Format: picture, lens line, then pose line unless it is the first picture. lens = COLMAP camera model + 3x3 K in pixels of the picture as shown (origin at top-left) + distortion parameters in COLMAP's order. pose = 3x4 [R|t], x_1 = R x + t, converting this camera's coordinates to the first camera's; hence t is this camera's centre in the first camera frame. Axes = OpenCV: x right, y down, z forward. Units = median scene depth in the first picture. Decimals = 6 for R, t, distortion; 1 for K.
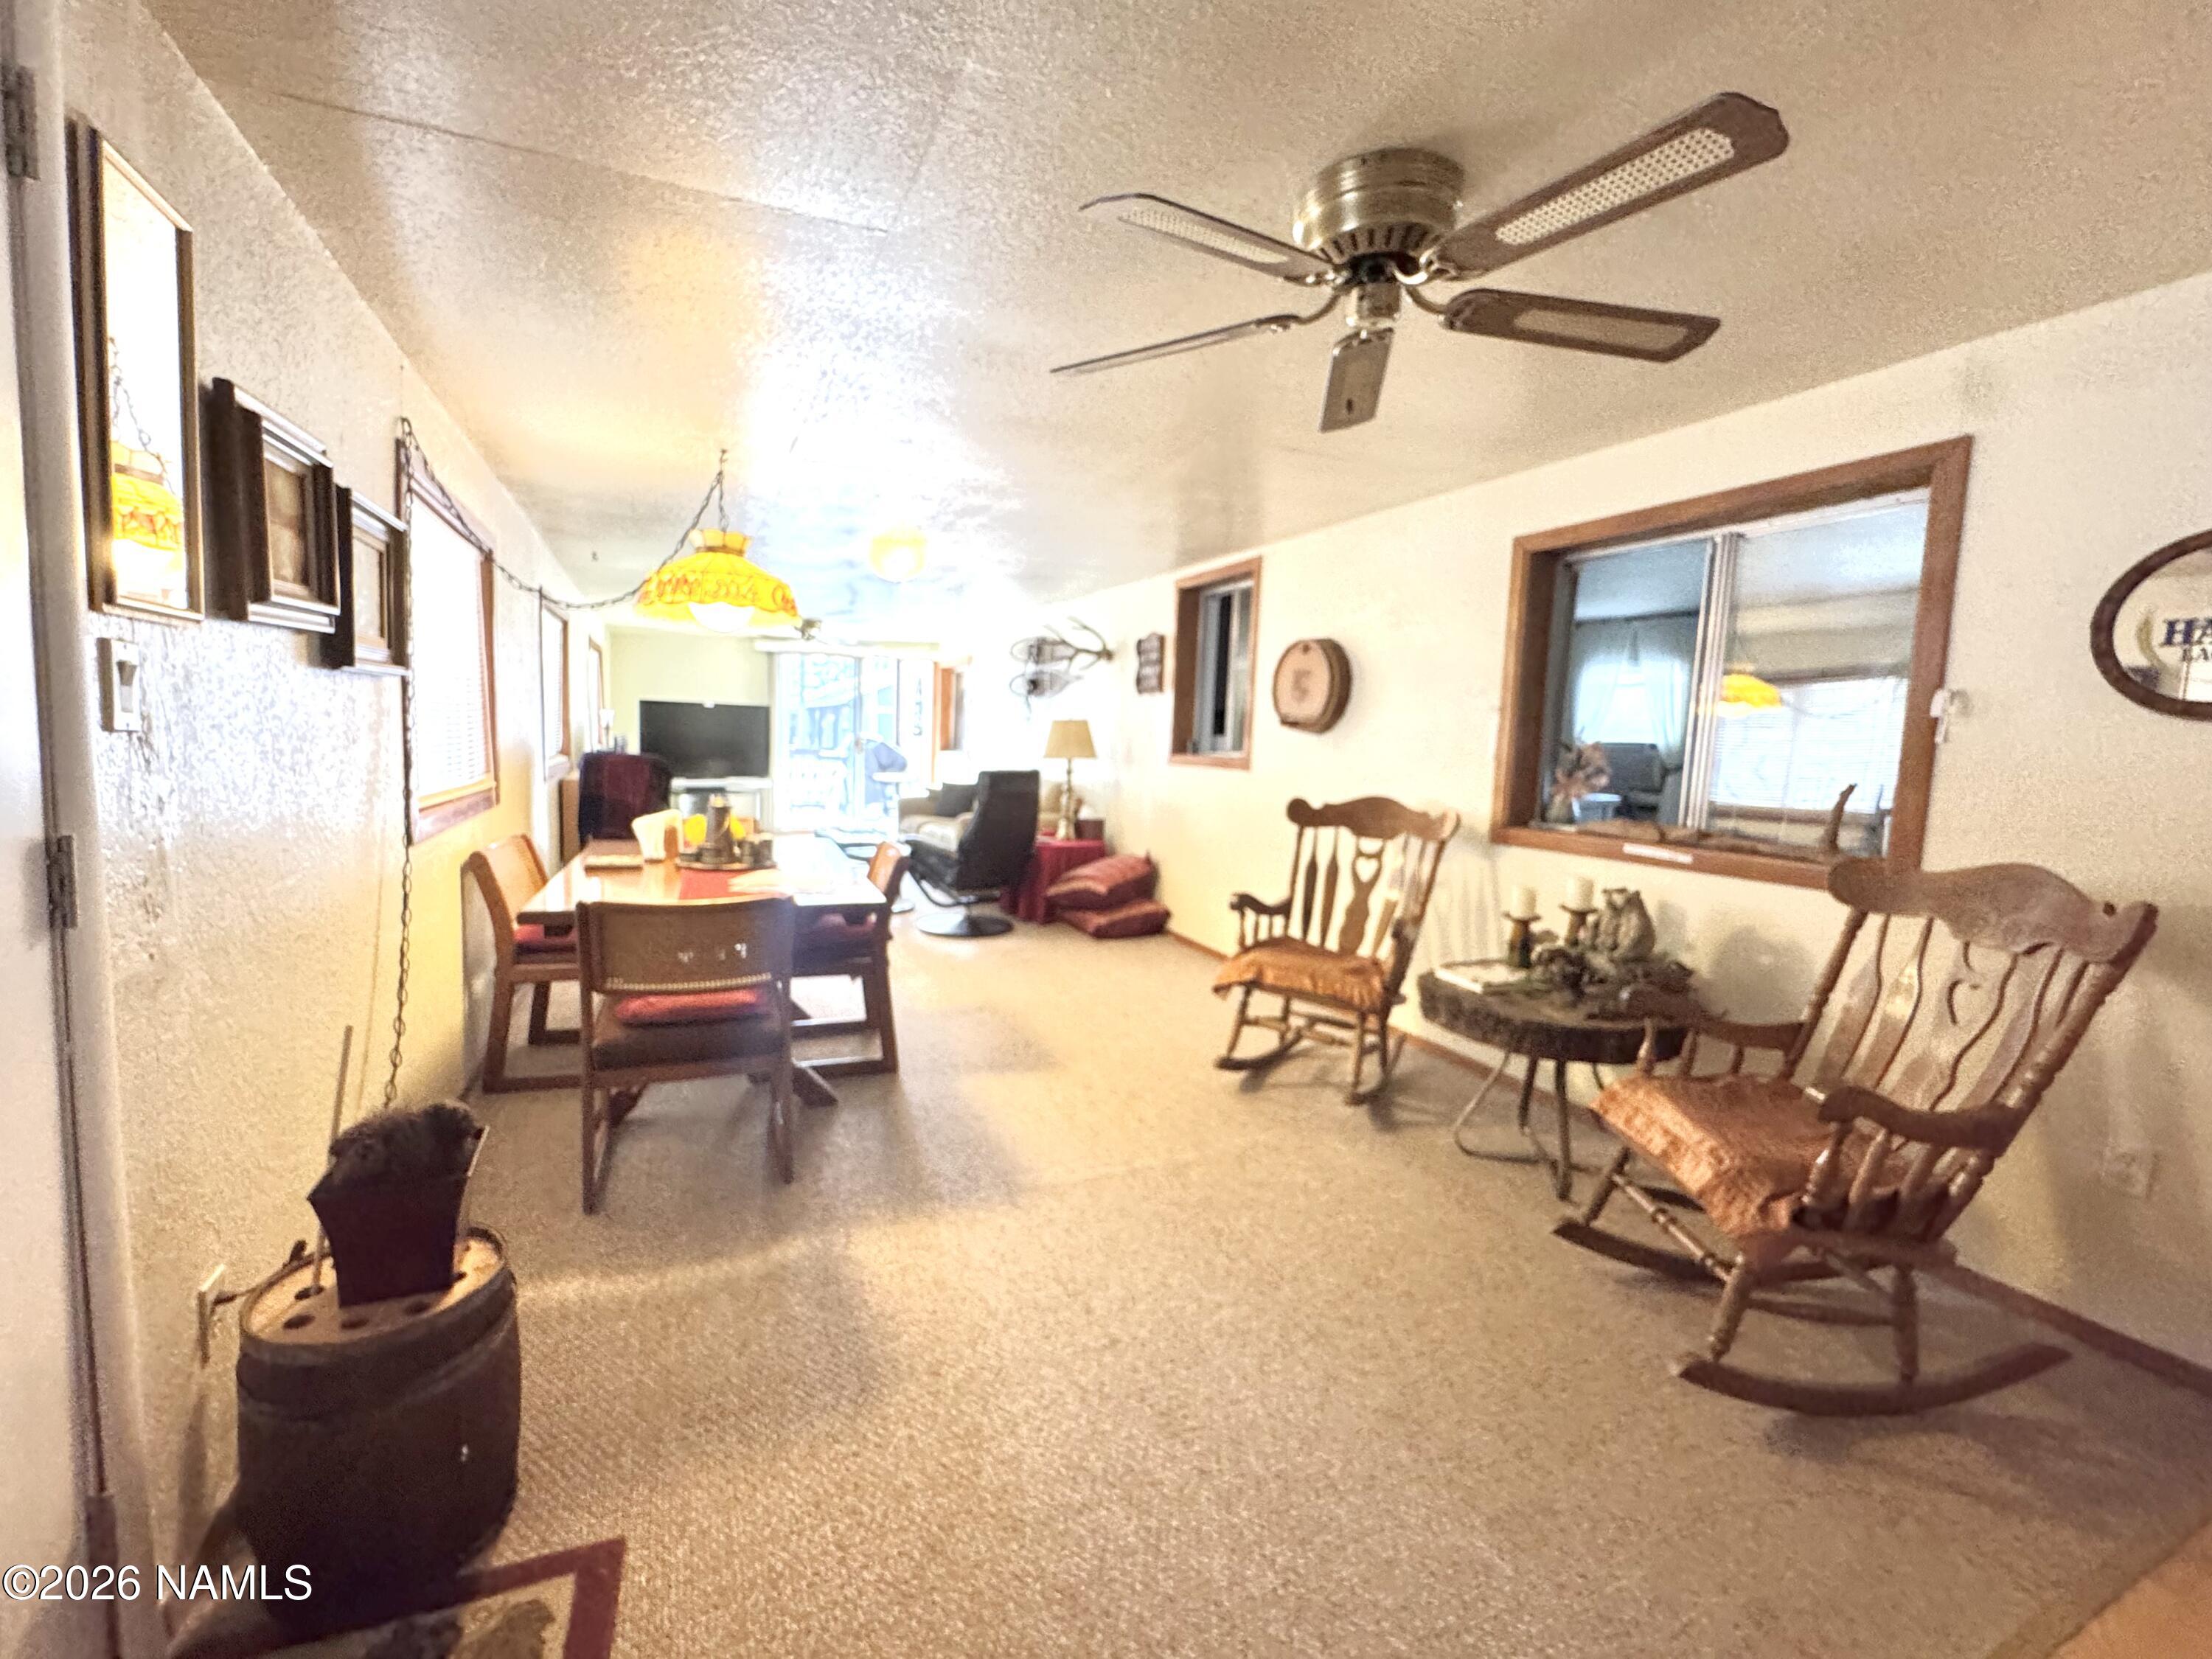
lens RADIAL K [[895.9, 0, 1100.6], [0, 895.9, 824.0], [0, 0, 1]] dist [0.001457, 0.000176]
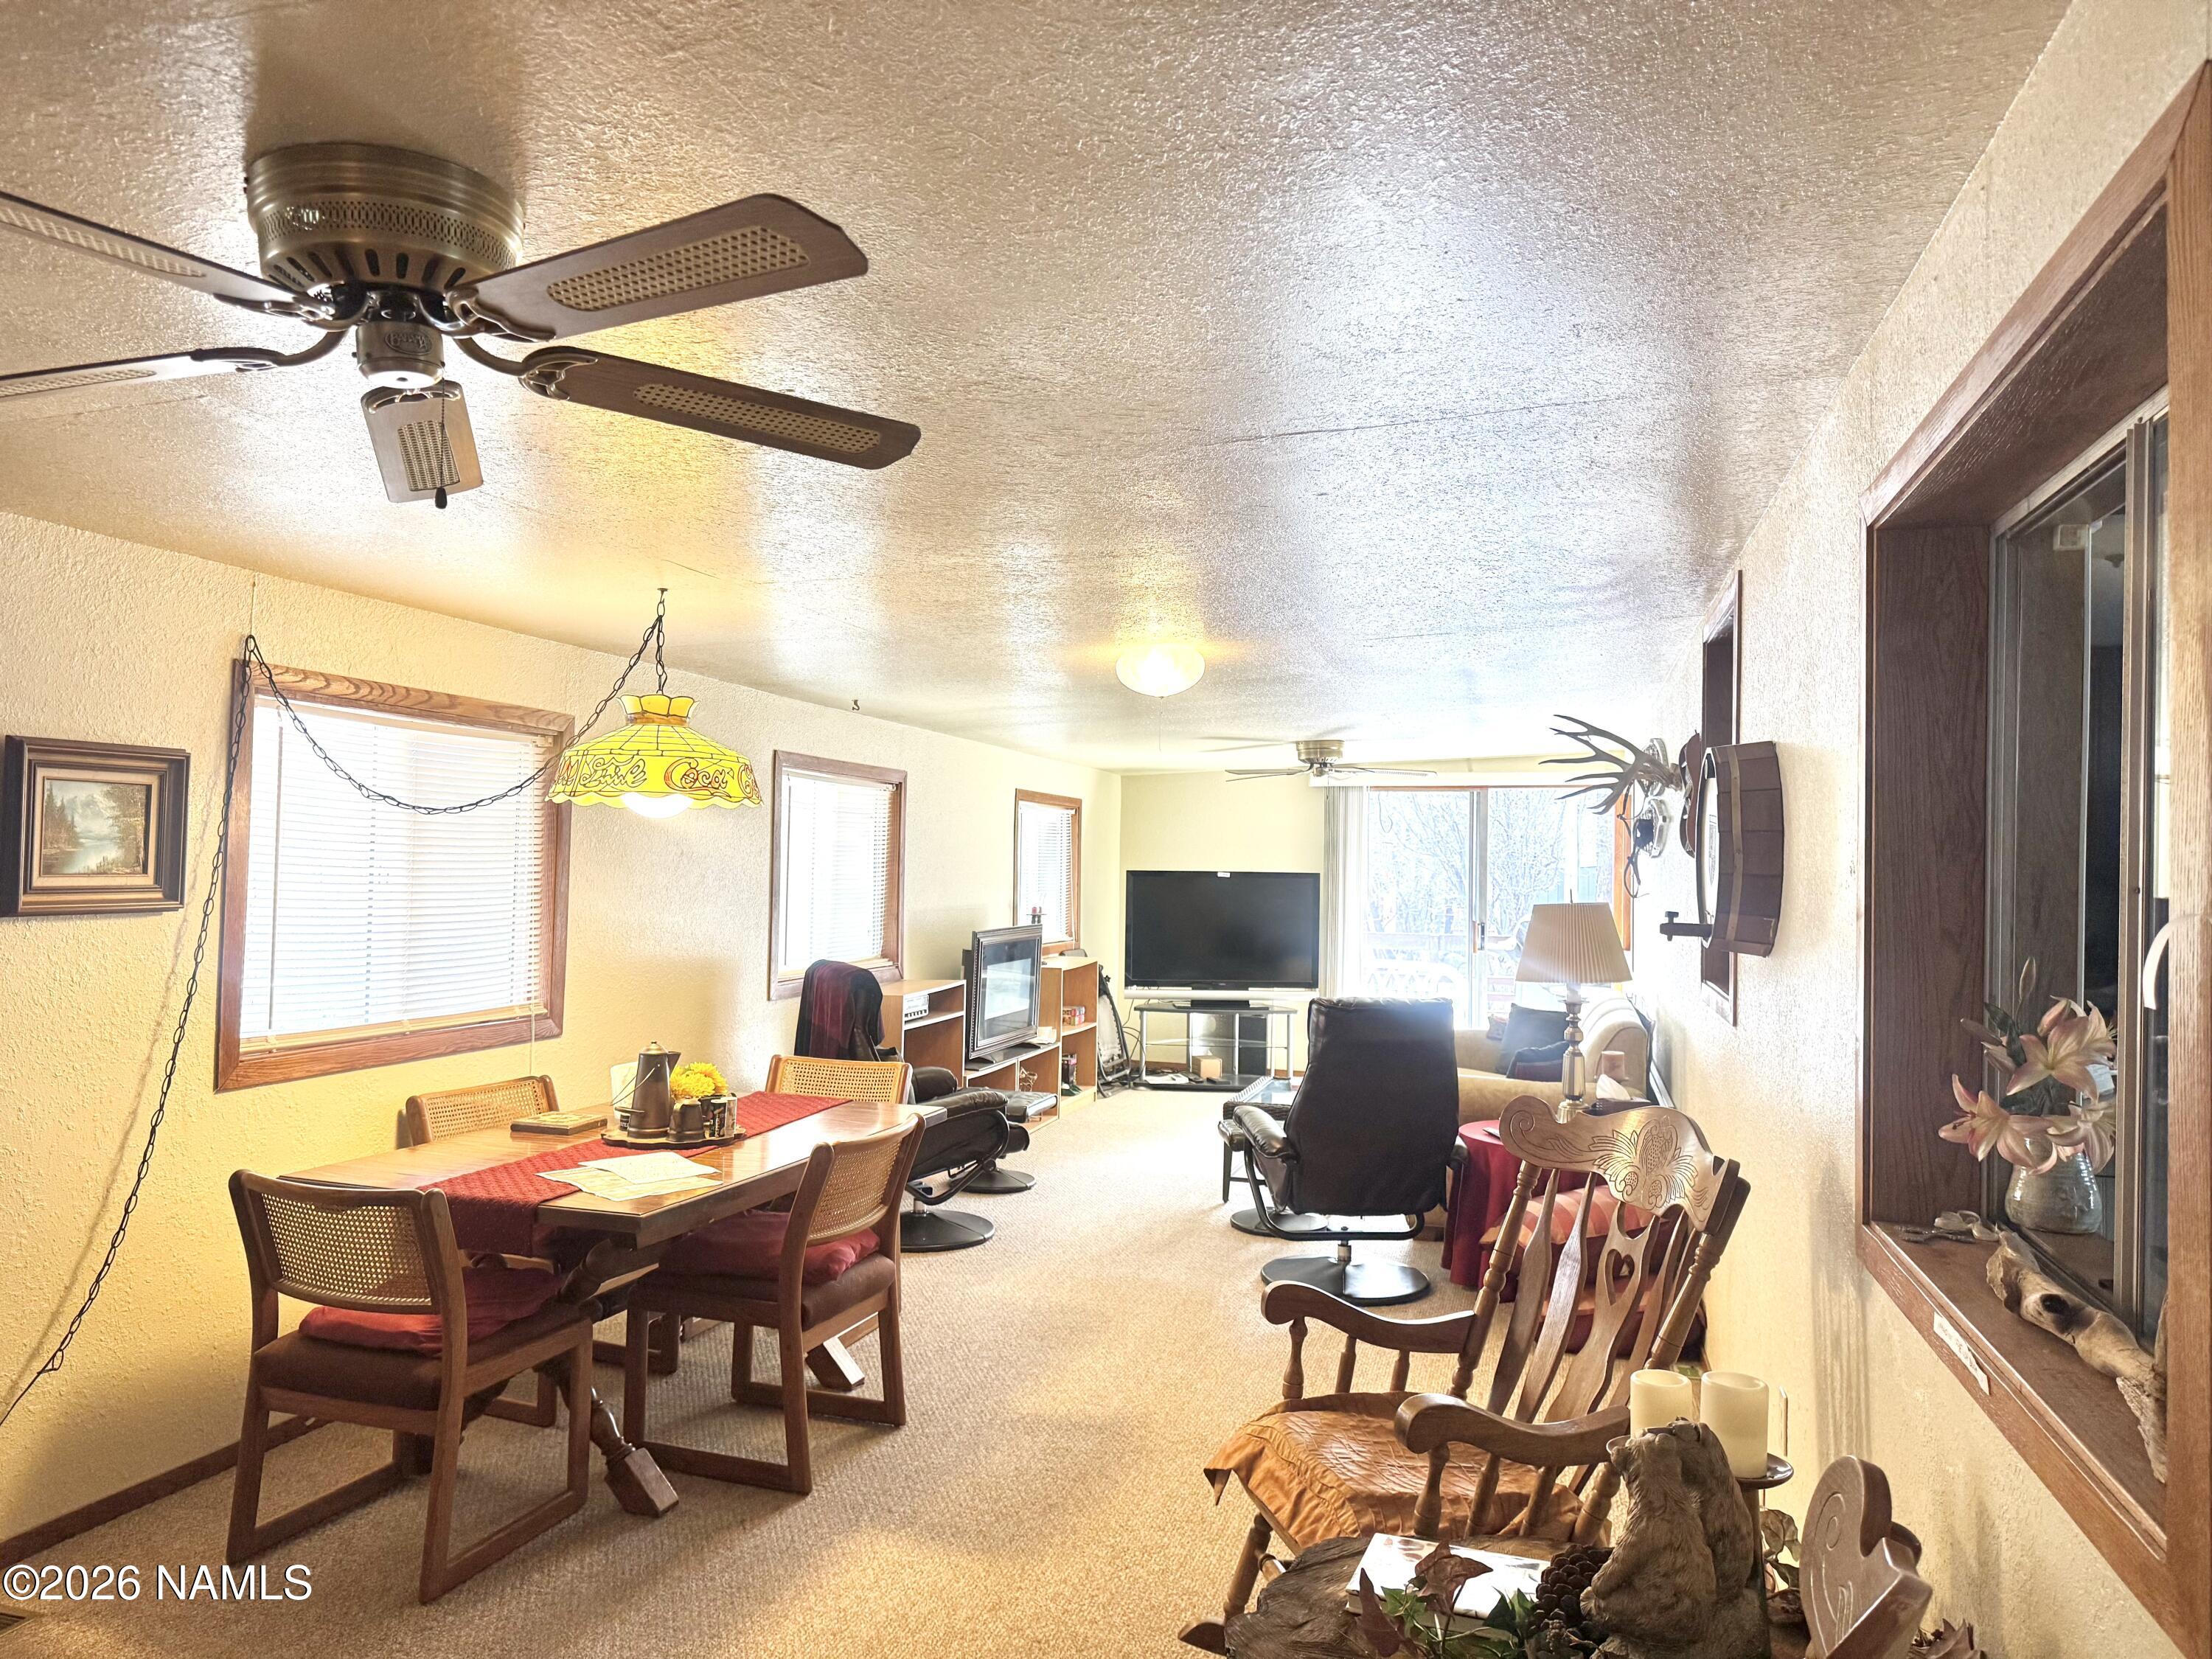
lens RADIAL K [[1549.1, 0, 1097.4], [0, 1549.1, 830.9], [0, 0, 1]] dist [0.081291, -0.106401]
pose [[0.747597, -0.041276, -0.662869, 0.833662], [-0.051213, 0.991513, -0.119499, -0.079697], [0.662175, 0.123285, 0.739138, 0.326467]]
